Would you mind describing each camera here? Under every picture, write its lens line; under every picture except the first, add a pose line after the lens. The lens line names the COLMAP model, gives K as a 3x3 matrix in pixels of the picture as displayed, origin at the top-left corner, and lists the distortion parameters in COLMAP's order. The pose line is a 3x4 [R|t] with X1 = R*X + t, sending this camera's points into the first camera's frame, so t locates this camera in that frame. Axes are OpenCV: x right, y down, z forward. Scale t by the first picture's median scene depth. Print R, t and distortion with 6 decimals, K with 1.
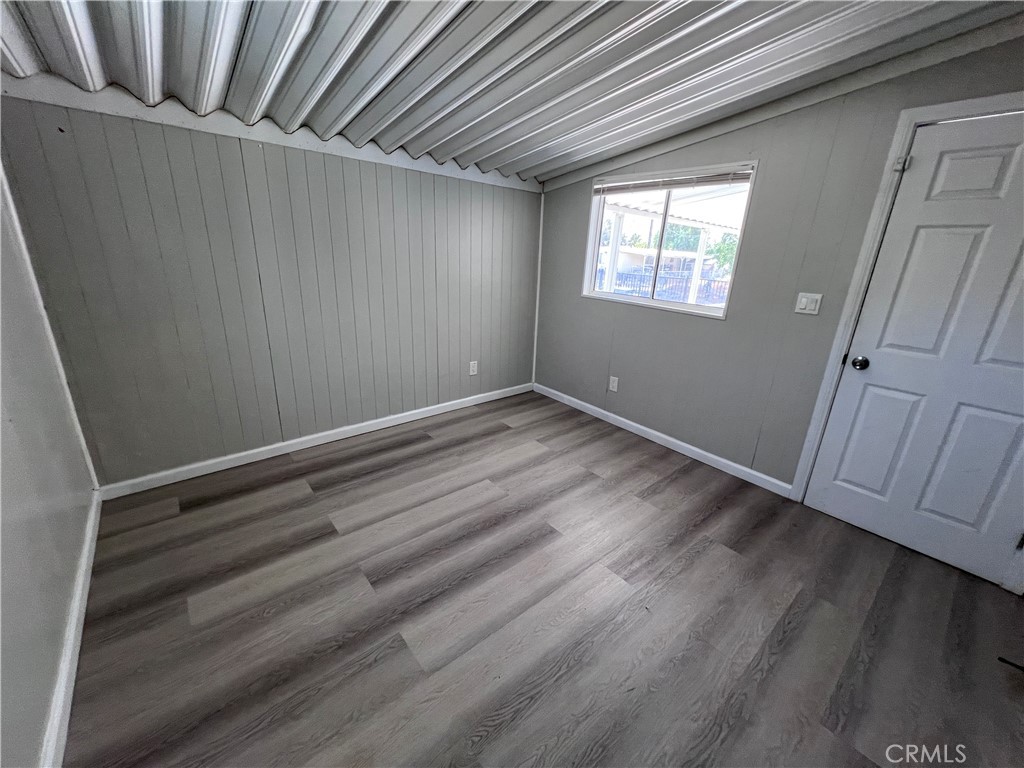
lens RADIAL K [[409.4, 0, 513.4], [0, 409.4, 384.9], [0, 0, 1]] dist [-0.000435, 0.000527]
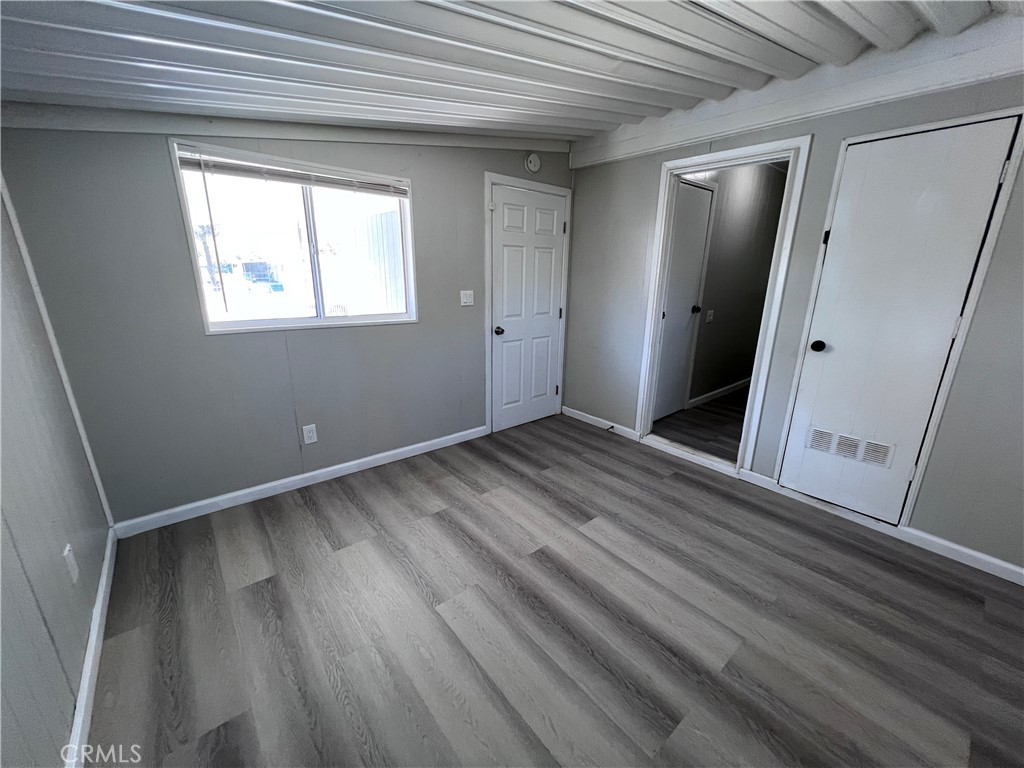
lens RADIAL K [[409.4, 0, 513.4], [0, 409.4, 384.9], [0, 0, 1]] dist [-0.000435, 0.000527]
pose [[-0.003362, -0.316130, 0.948710, -0.606657], [0.294406, 0.906355, 0.303059, -0.276456], [-0.955674, 0.280325, 0.090024, 0.736846]]
